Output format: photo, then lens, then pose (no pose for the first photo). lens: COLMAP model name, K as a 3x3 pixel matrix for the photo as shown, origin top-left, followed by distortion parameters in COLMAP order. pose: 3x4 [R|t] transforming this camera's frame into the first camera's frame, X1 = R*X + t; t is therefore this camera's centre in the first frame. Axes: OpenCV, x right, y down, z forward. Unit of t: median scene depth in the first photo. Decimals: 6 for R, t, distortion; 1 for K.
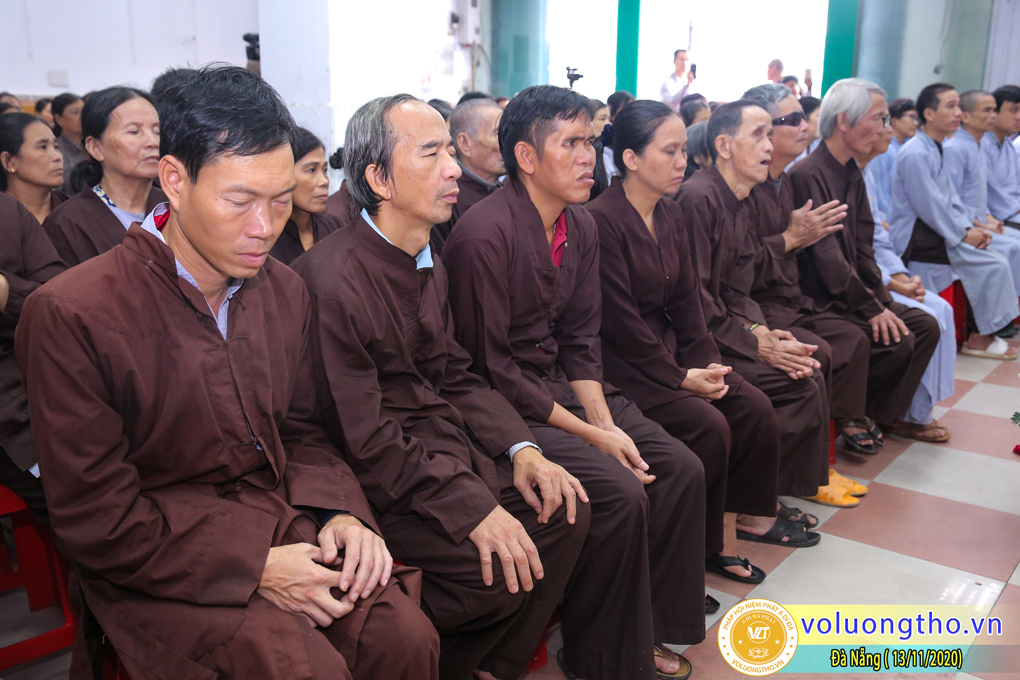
lens RADIAL K [[1026.1, 0, 510.0], [0, 1026.1, 340.0], [0, 0, 1]] dist [-0.072007, 0.000368]
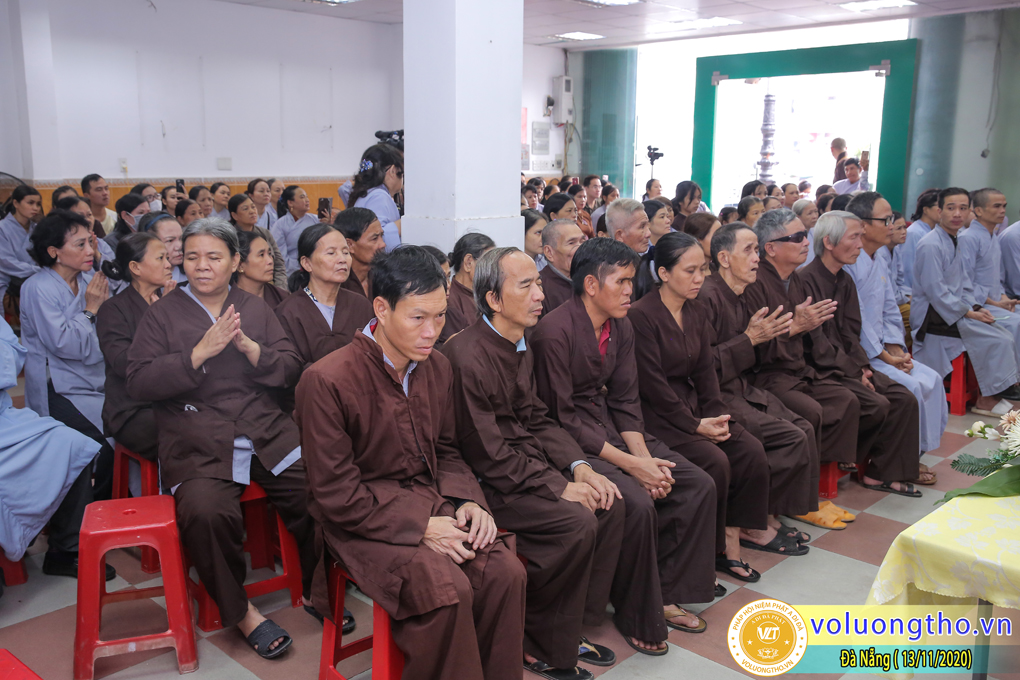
lens RADIAL K [[979.9, 0, 459.8], [0, 979.9, 340.3], [0, 0, 1]] dist [0.235203, -0.737675]
pose [[0.989771, 0.020121, -0.141236, 0.040407], [-0.025570, 0.998993, -0.036874, -0.030899], [0.140352, 0.040108, 0.989289, -0.546297]]
